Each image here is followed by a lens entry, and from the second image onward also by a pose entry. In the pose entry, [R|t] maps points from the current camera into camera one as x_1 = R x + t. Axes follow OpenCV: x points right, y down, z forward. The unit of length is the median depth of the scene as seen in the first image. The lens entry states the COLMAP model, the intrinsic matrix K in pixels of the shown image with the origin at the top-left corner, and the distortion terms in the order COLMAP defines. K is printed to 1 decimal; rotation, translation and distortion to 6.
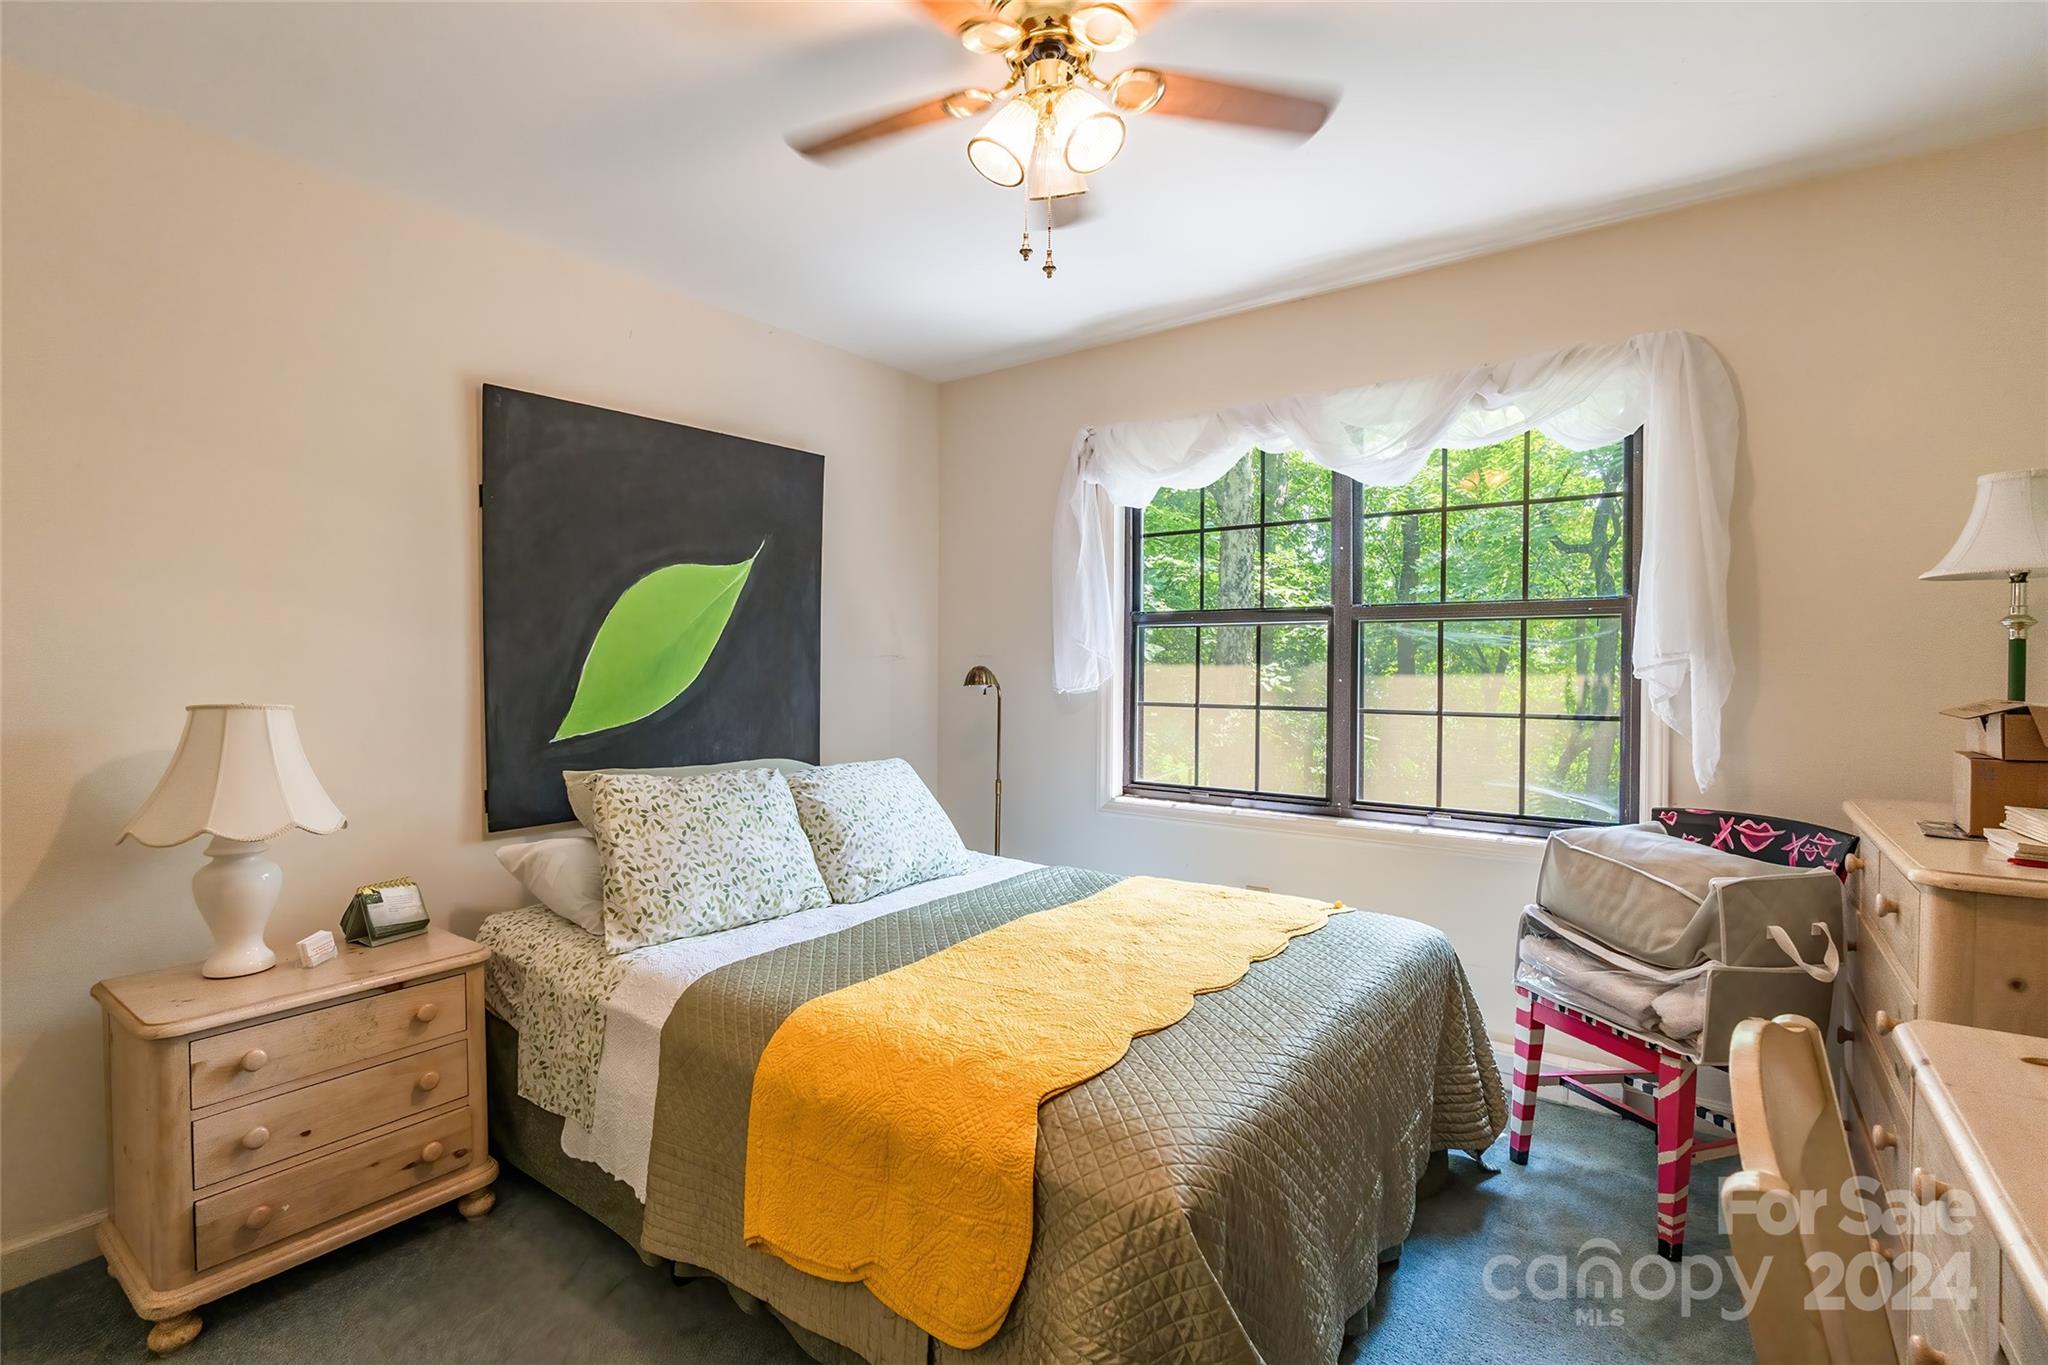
lens RADIAL K [[929.9, 0, 1022.8], [0, 929.9, 674.1], [0, 0, 1]] dist [-0.001014, 0.000154]
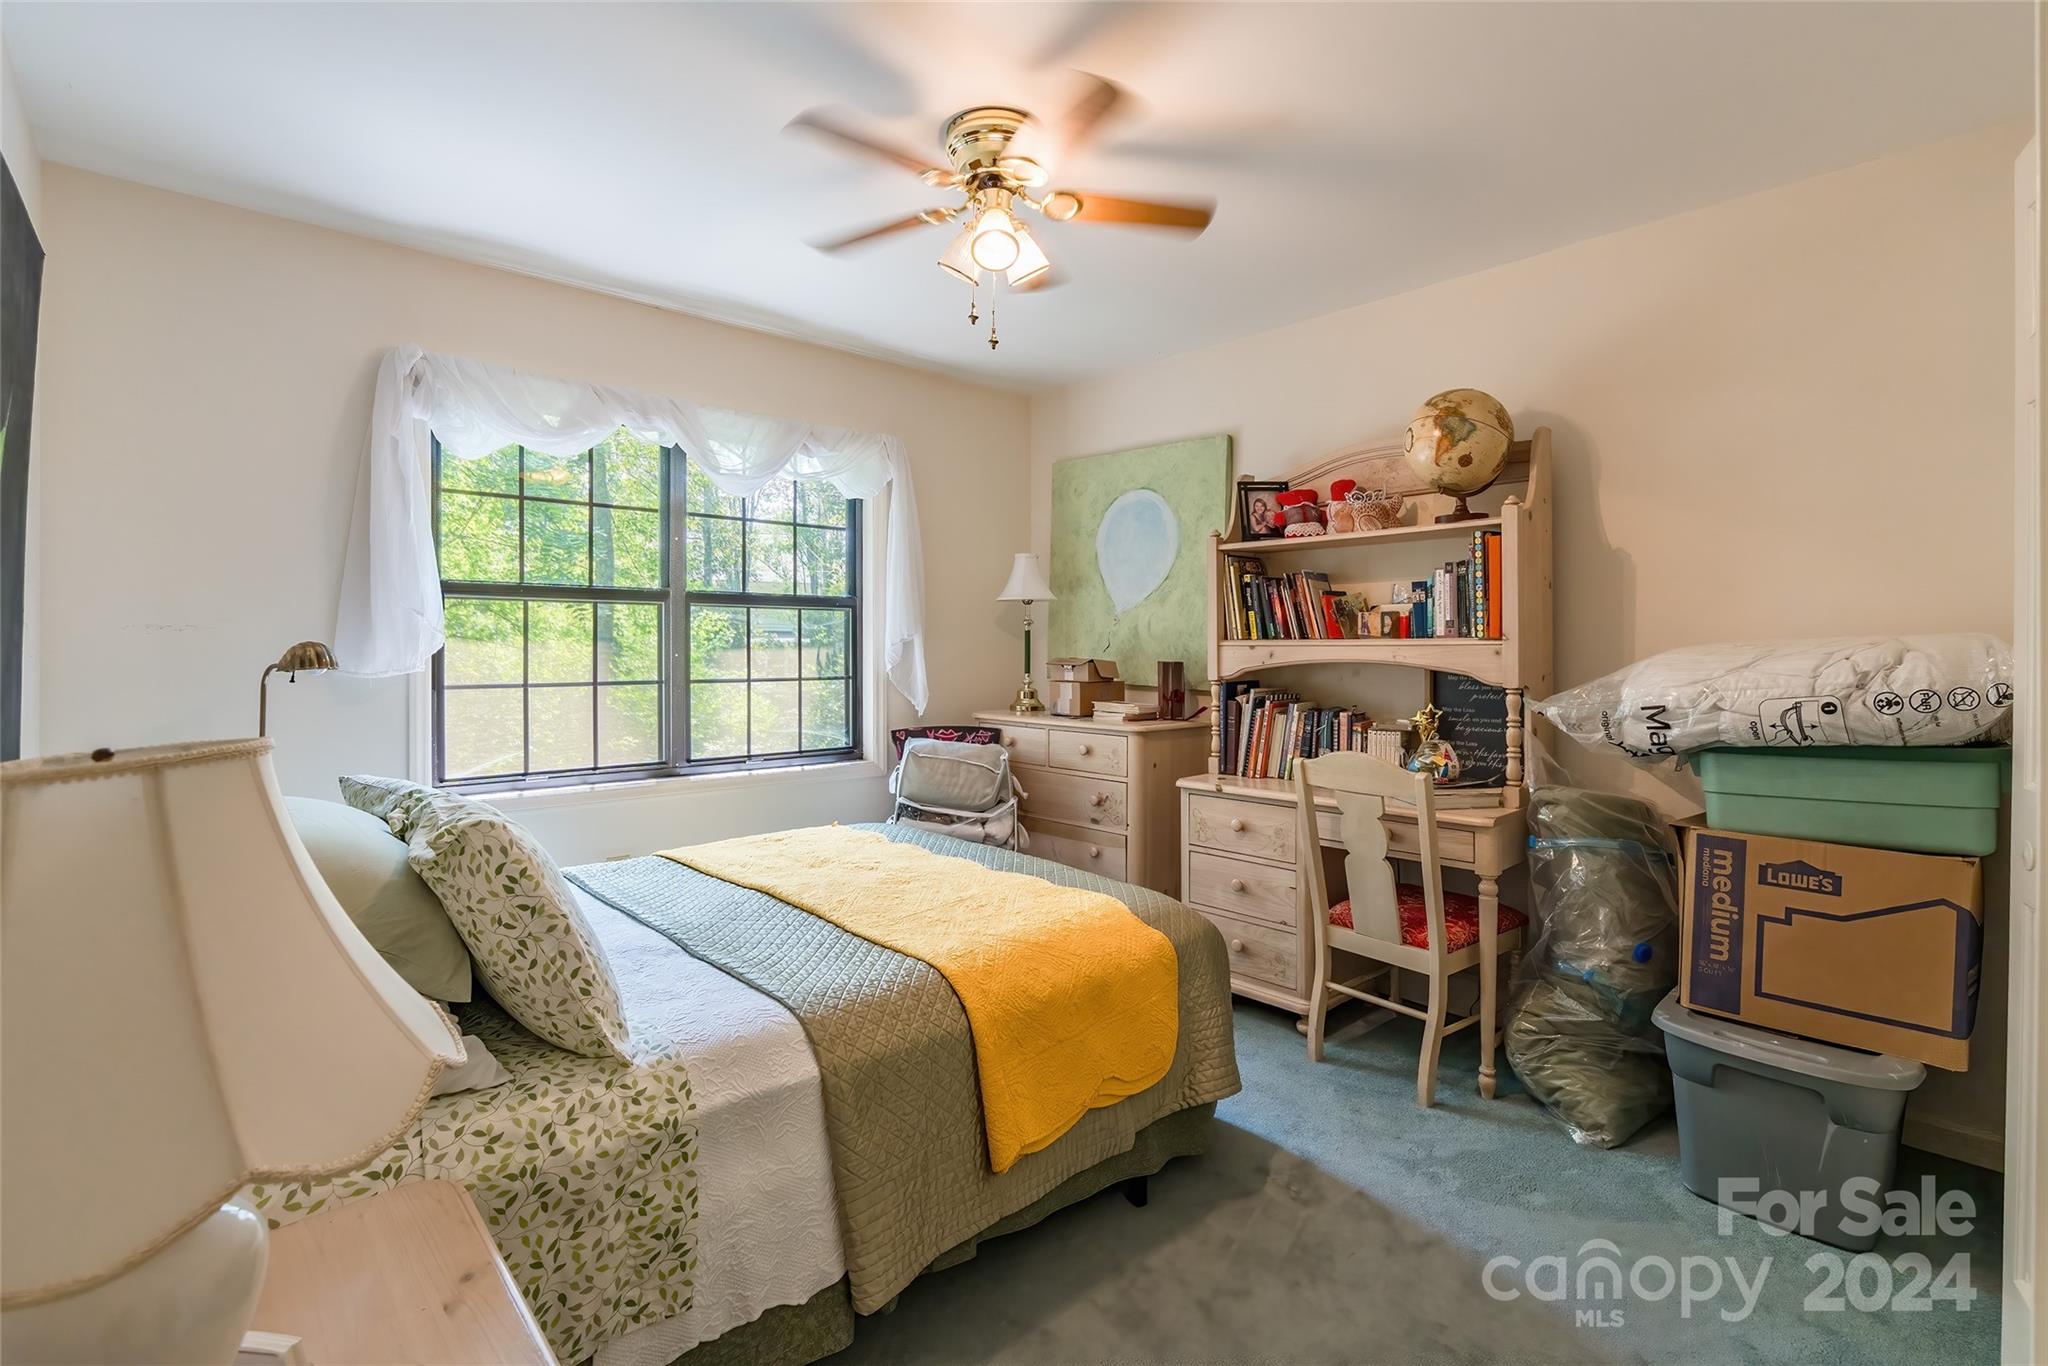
lens RADIAL K [[941.4, 0, 1022.2], [0, 941.4, 645.9], [0, 0, 1]] dist [-0.001816, -0.000312]
pose [[0.188699, -0.011645, 0.981966, -0.736304], [0.005161, 0.999928, 0.010866, -0.016468], [-0.982021, 0.003018, 0.188746, 0.388286]]
